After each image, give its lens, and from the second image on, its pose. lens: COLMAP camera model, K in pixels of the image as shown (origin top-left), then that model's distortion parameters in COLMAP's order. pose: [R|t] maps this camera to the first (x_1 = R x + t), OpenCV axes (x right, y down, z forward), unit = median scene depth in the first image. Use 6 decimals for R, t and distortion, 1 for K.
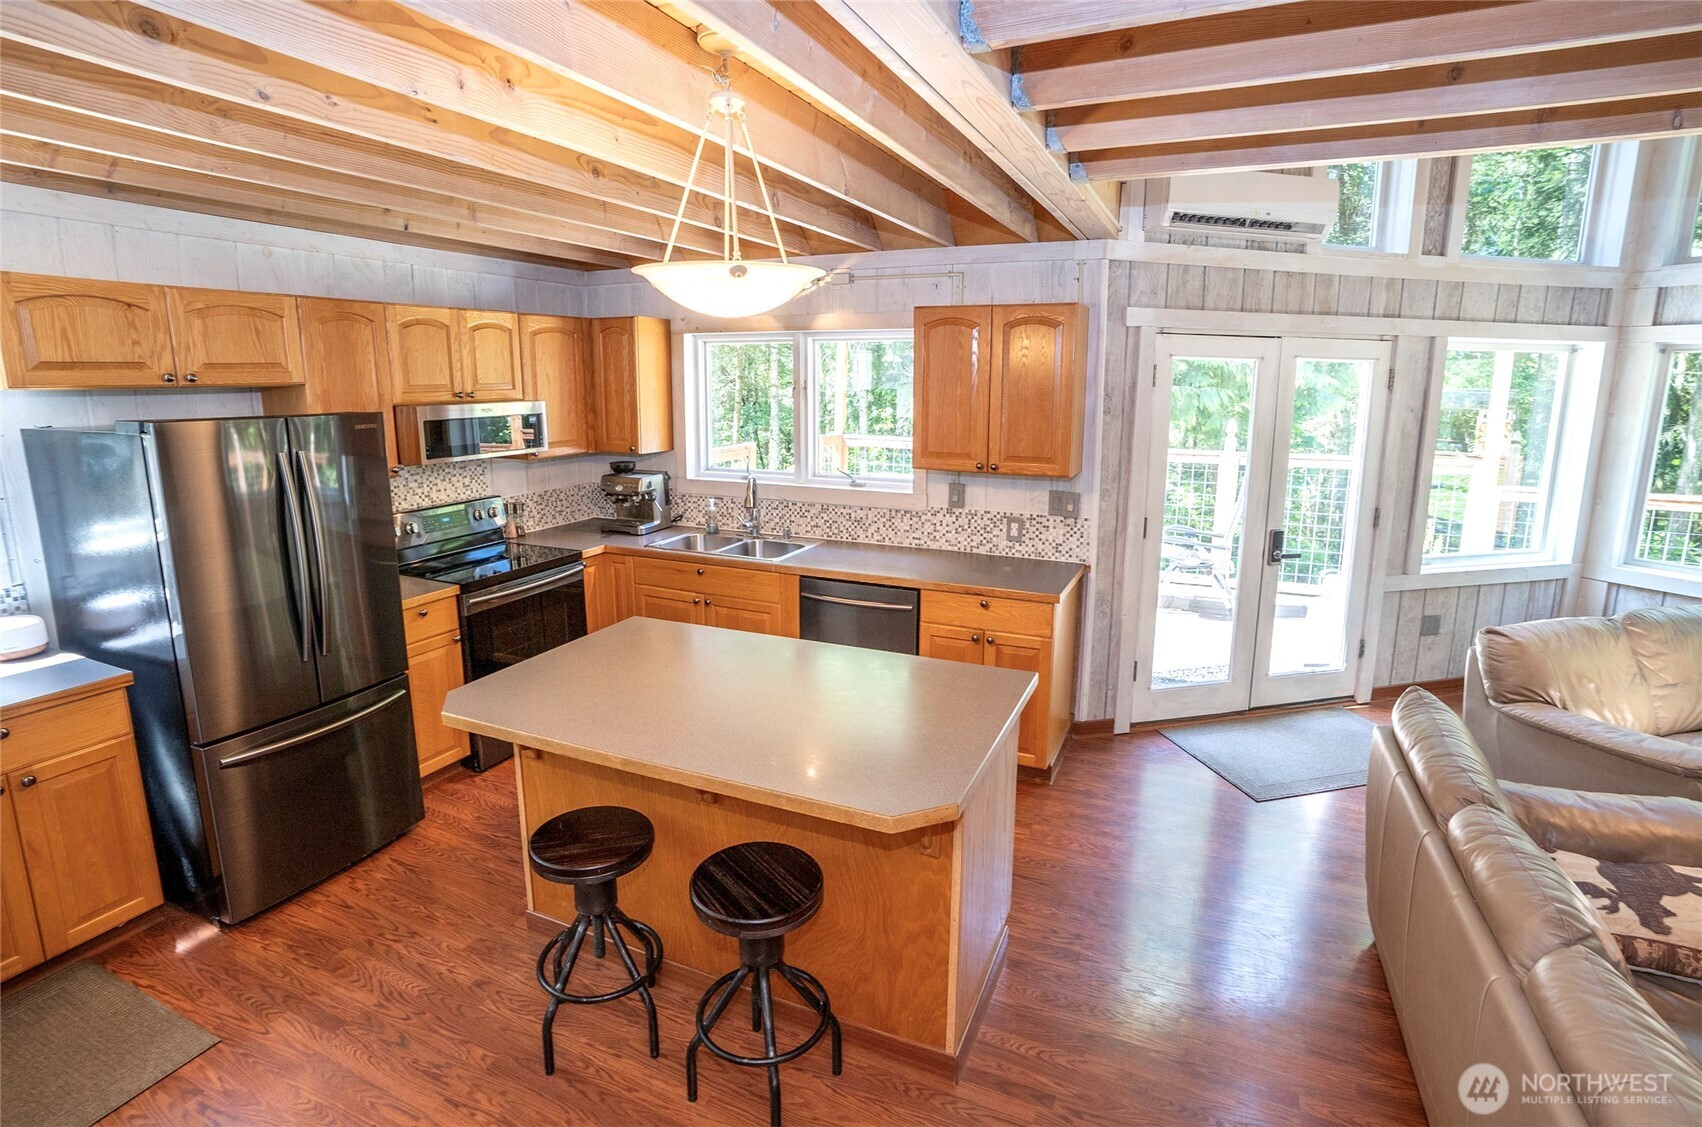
lens RADIAL K [[815.5, 0, 852.8], [0, 815.5, 529.4], [0, 0, 1]] dist [-0.075890, 0.030178]
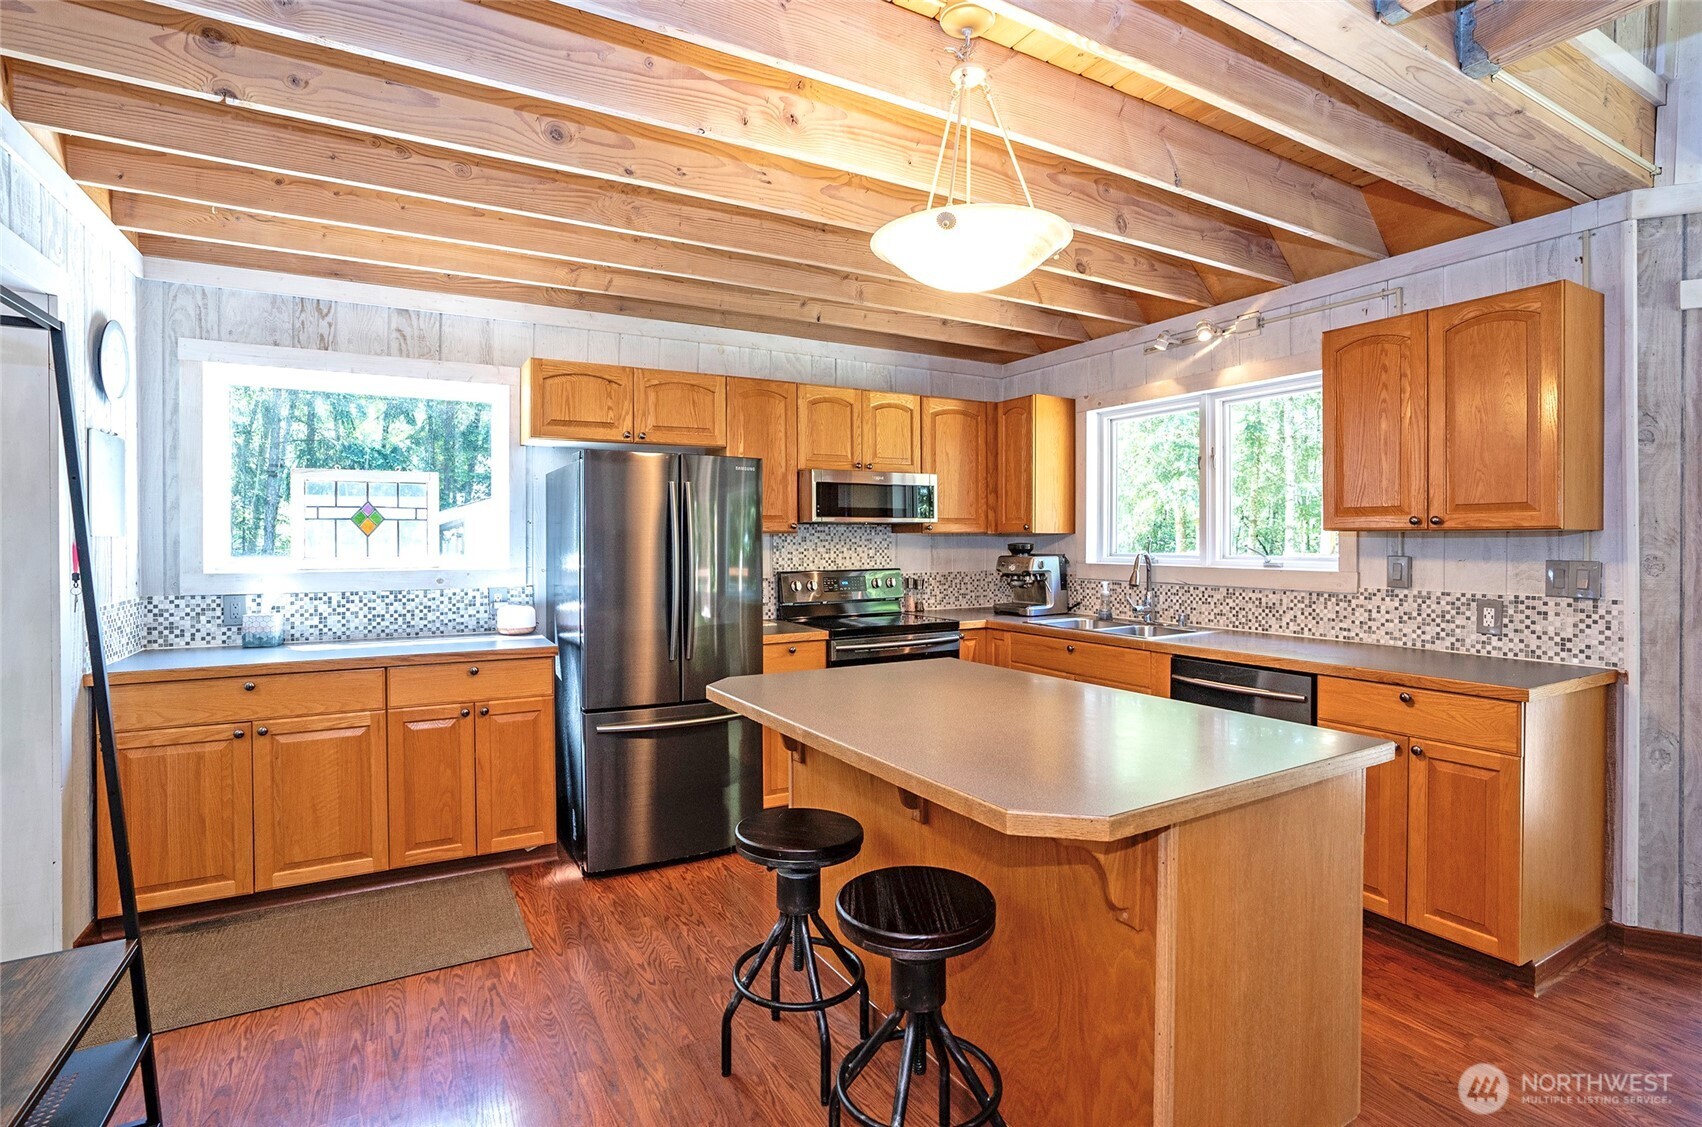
lens RADIAL K [[819.0, 0, 858.1], [0, 819.0, 551.2], [0, 0, 1]] dist [-0.064001, 0.030285]
pose [[0.813203, 0.003469, -0.581970, 0.163109], [-0.103596, 0.984875, -0.138888, 0.103300], [0.572686, 0.173234, 0.801262, 0.115927]]
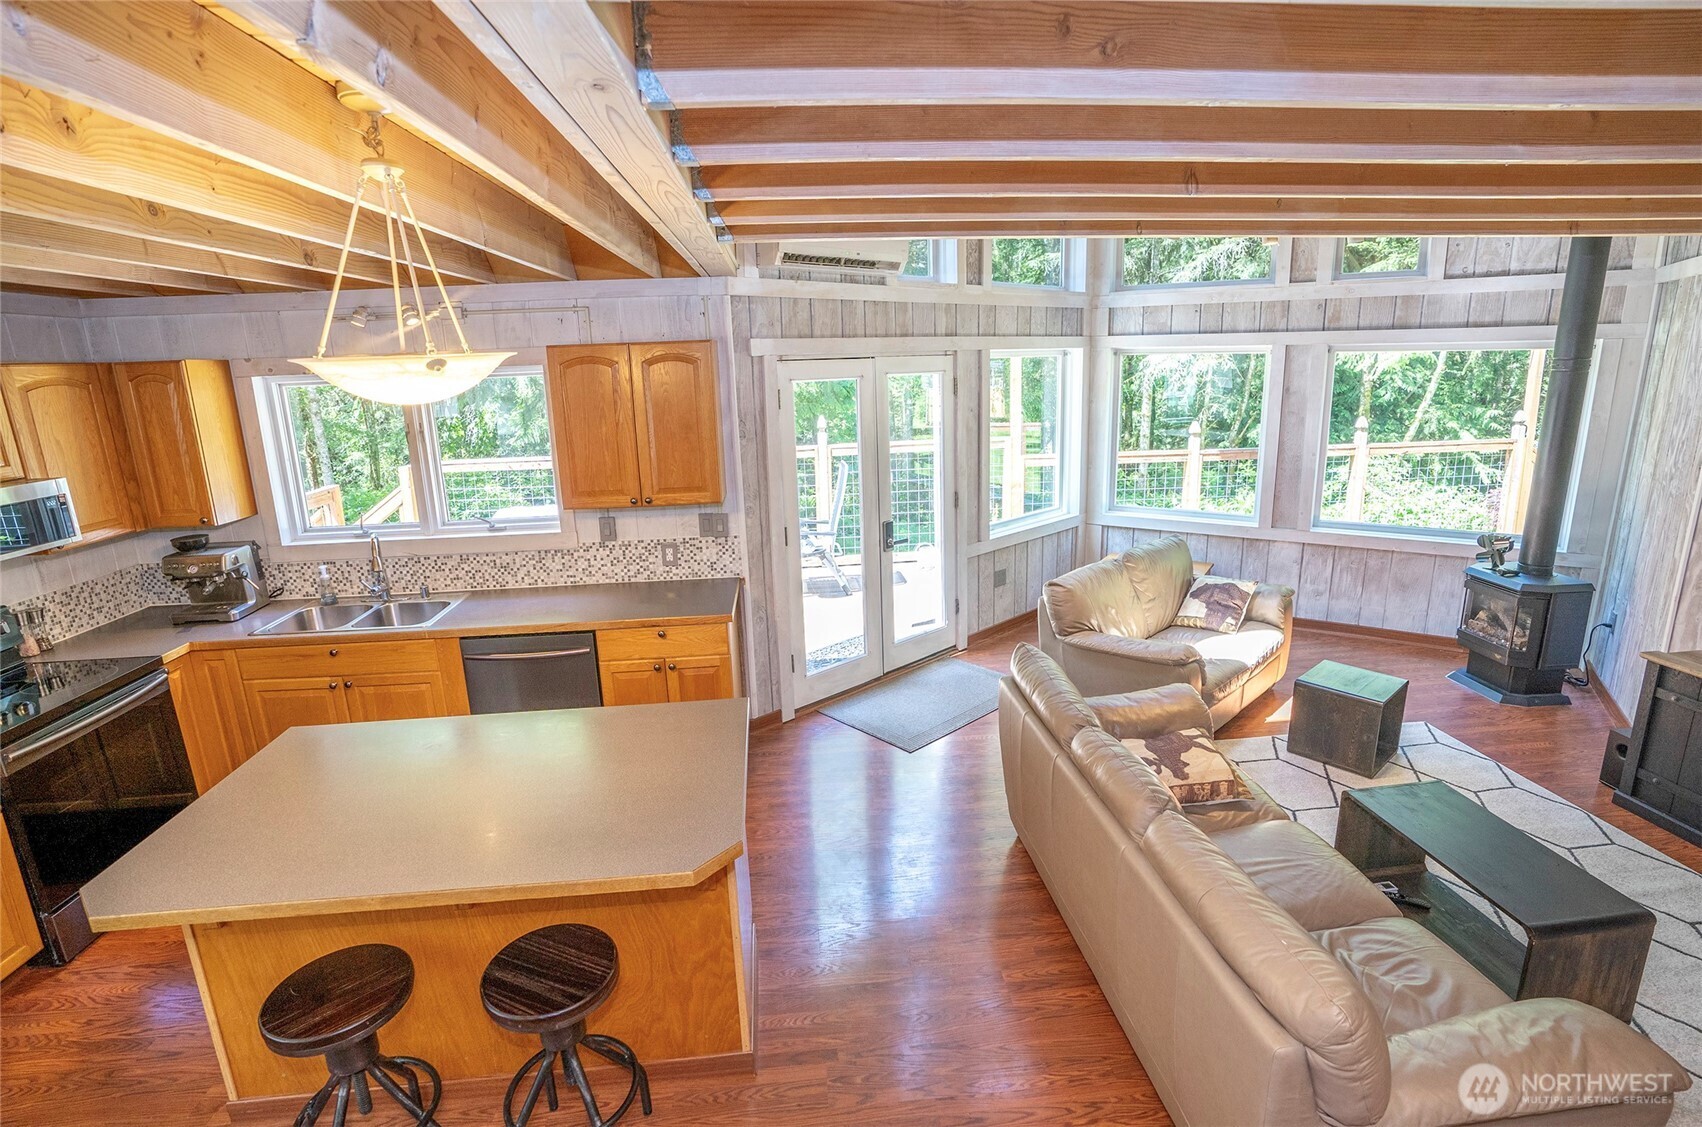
lens RADIAL K [[809.9, 0, 853.8], [0, 809.9, 557.6], [0, 0, 1]] dist [-0.083579, 0.035397]
pose [[0.868193, -0.146667, 0.474057, -0.091648], [0.122282, 0.989097, 0.082064, -0.054704], [-0.480924, -0.013279, 0.876662, -0.020385]]
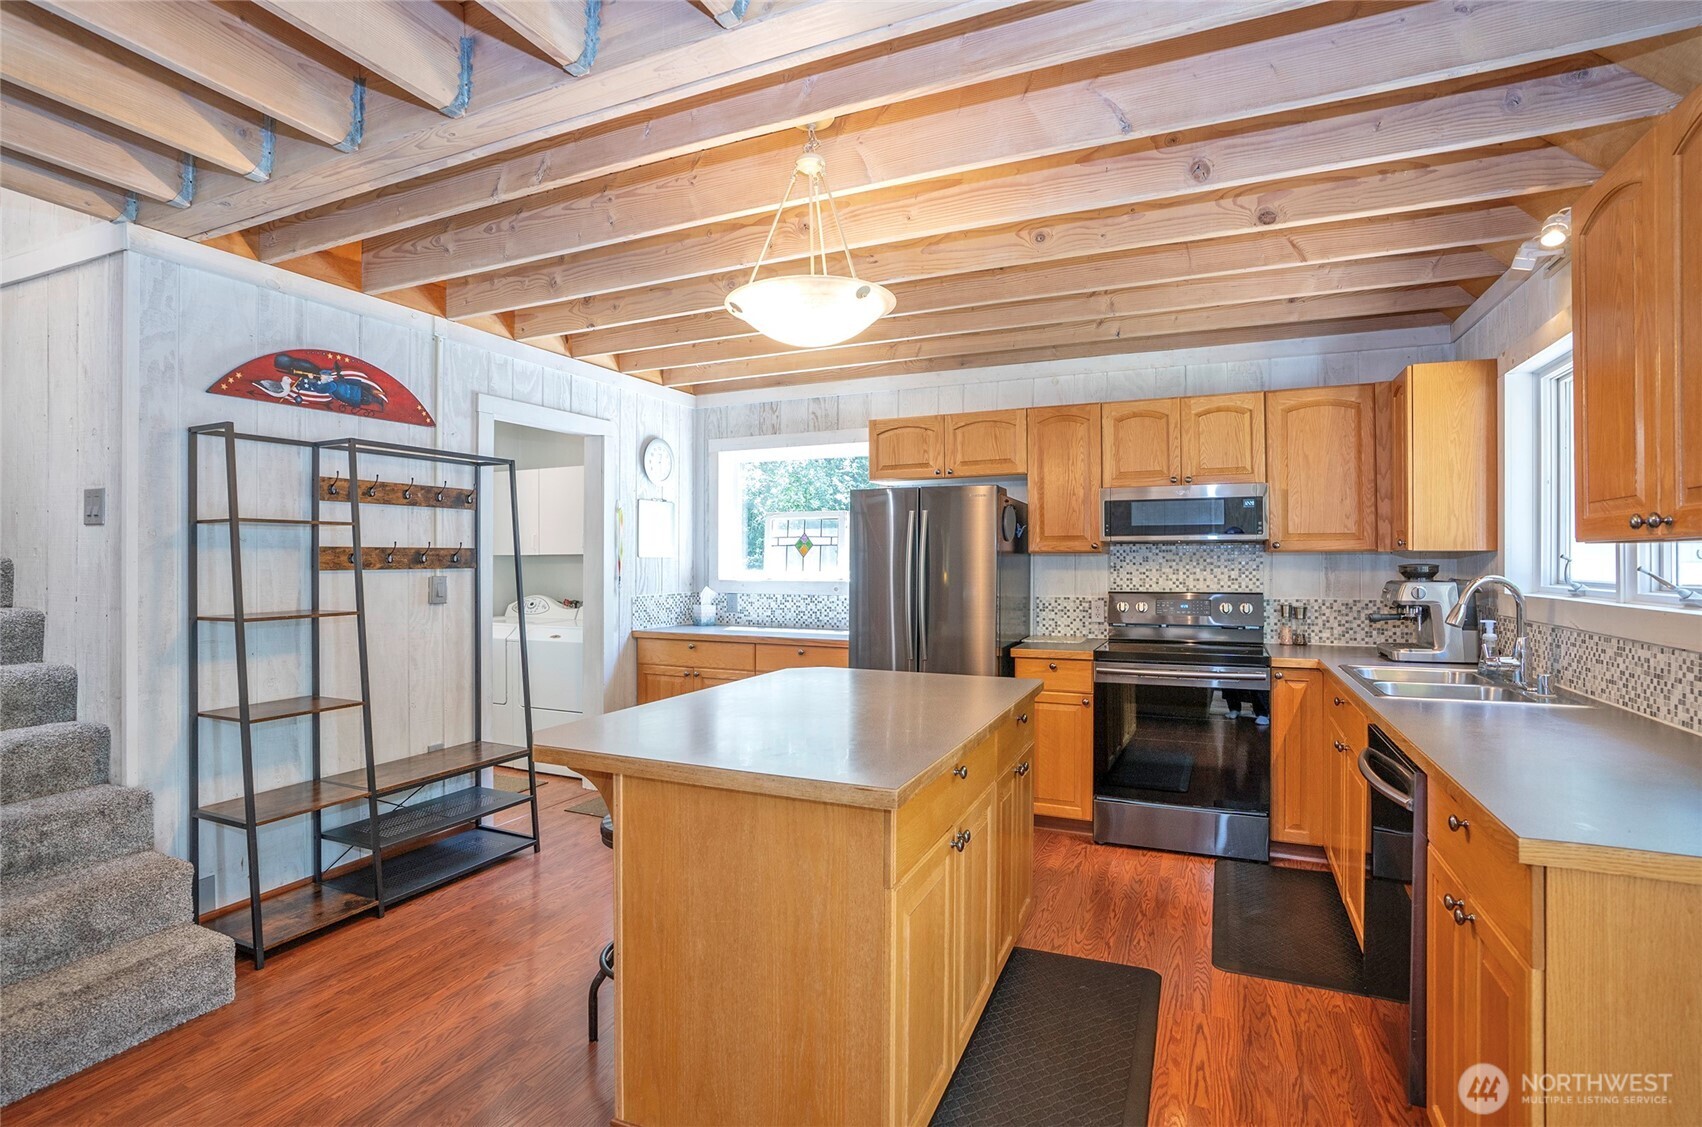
lens RADIAL K [[809.9, 0, 853.8], [0, 809.9, 557.6], [0, 0, 1]] dist [-0.083579, 0.035397]
pose [[0.010446, -0.007303, -0.999919, 0.519530], [-0.185186, 0.982661, -0.009112, 0.014723], [0.982648, 0.185266, 0.008913, 0.599373]]
